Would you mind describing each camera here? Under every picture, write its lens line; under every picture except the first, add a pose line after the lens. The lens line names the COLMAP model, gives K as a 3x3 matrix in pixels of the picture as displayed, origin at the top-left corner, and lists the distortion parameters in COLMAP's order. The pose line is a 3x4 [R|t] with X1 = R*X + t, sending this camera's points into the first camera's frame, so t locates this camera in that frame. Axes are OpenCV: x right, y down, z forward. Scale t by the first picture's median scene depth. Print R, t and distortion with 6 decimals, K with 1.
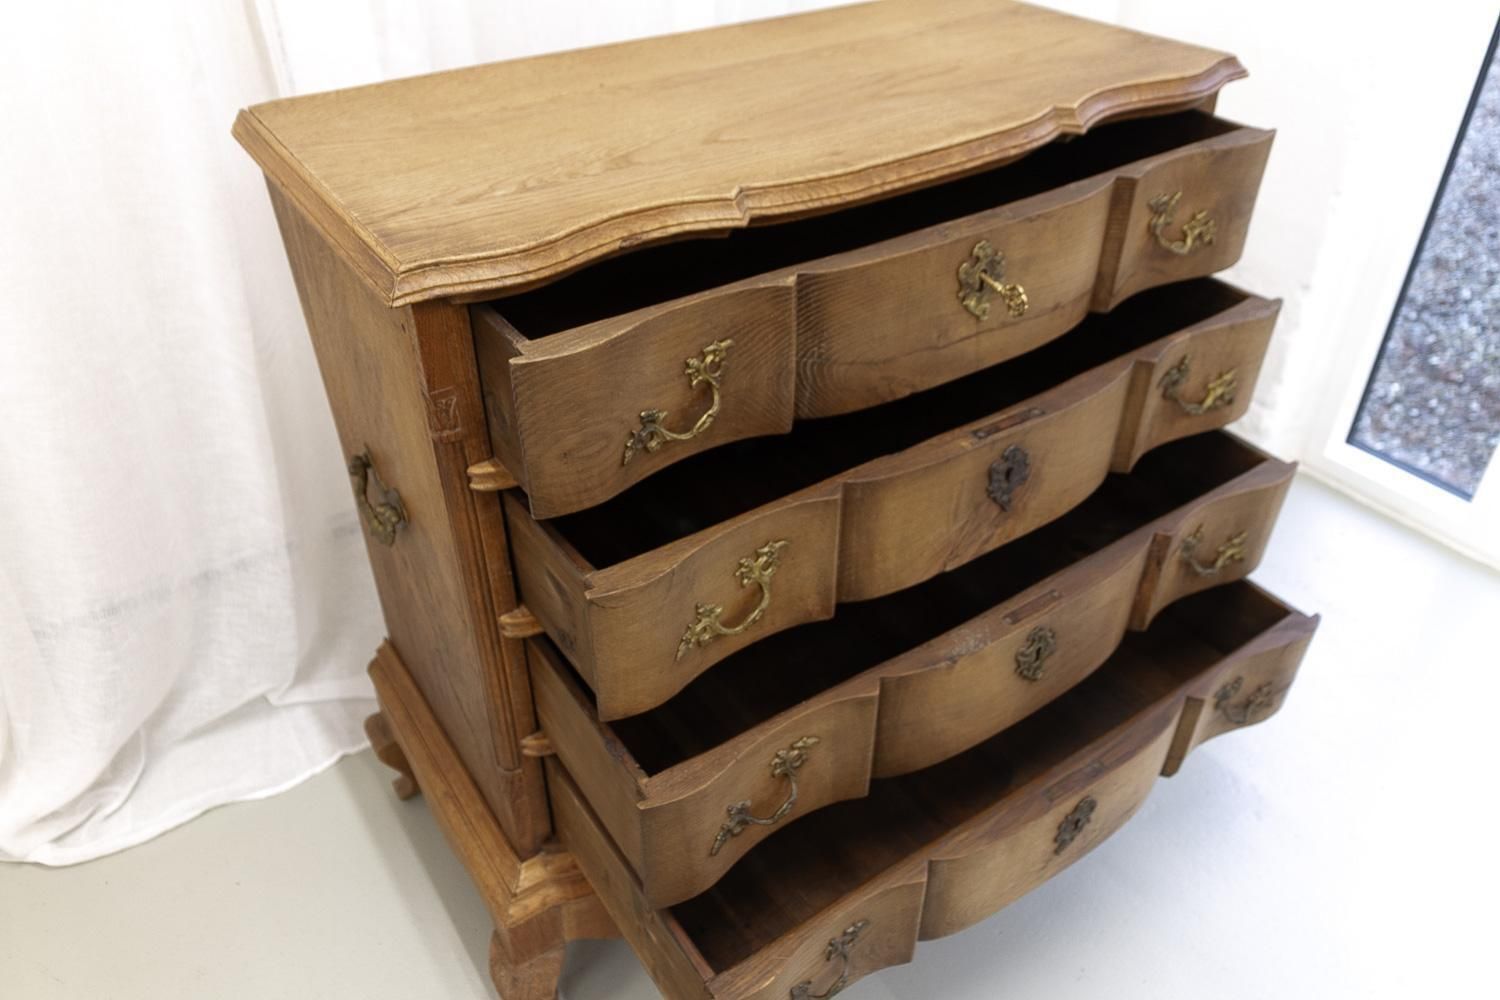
lens RADIAL K [[1122.3, 0, 750.0], [0, 1122.3, 500.0], [0, 0, 1]] dist [0.007266, 0.002440]
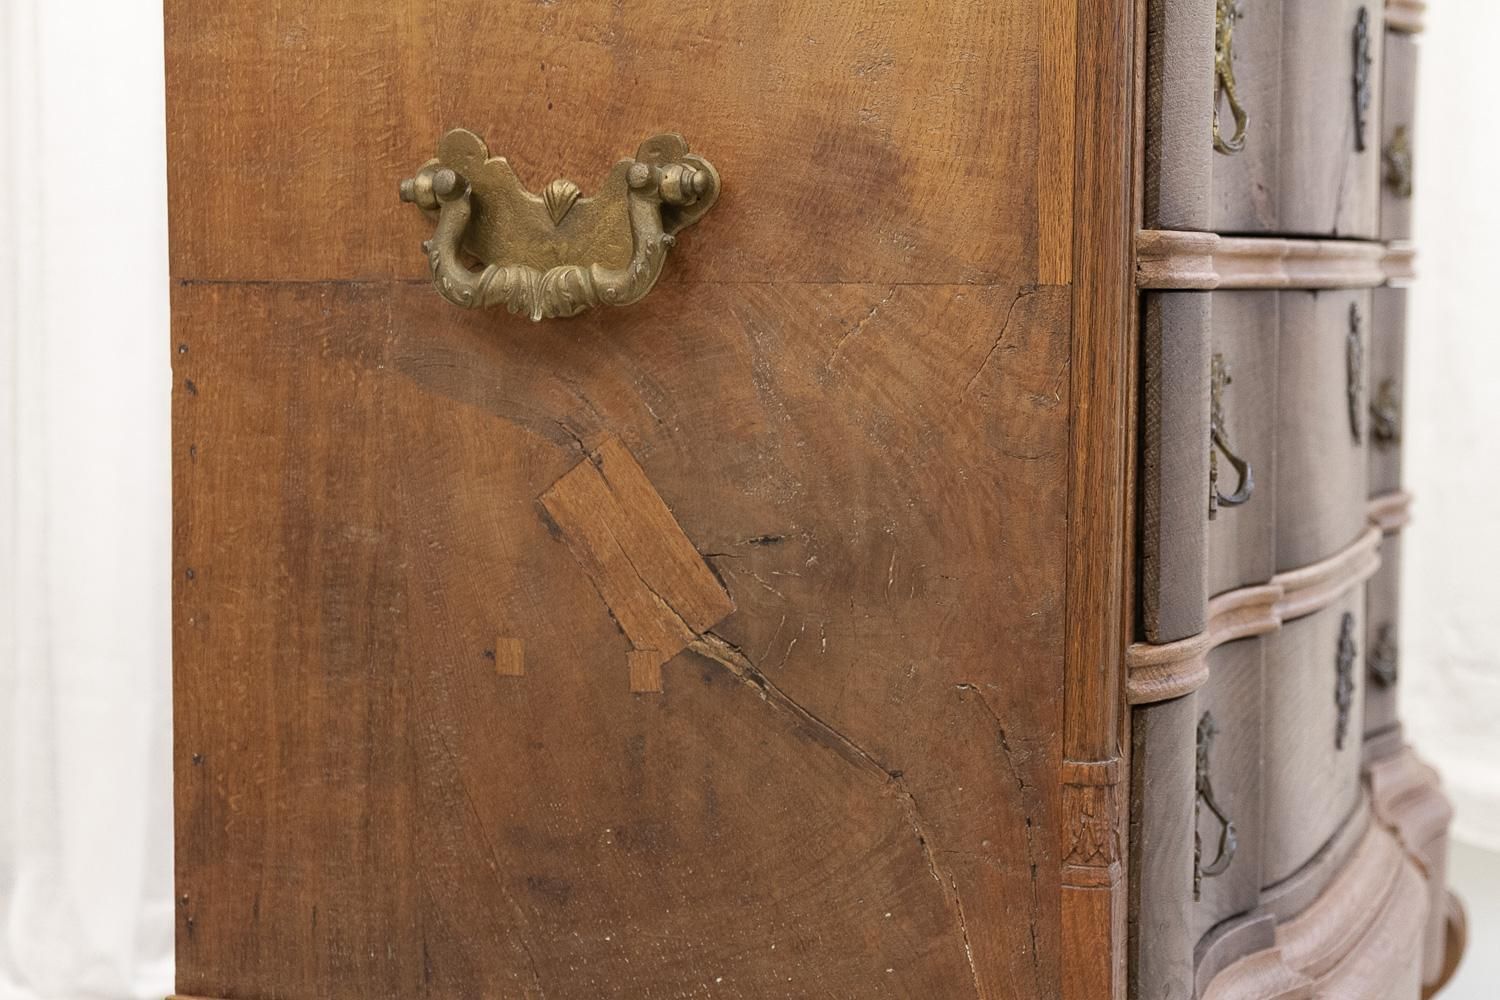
lens RADIAL K [[2472.0, 0, 838.2], [0, 2472.0, 523.0], [0, 0, 1]] dist [0.006868, -0.001914]
pose [[0.796569, -0.037813, 0.603365, -0.933507], [0.346807, 0.846069, -0.404836, 0.569856], [-0.495180, 0.531731, 0.687066, 0.488690]]
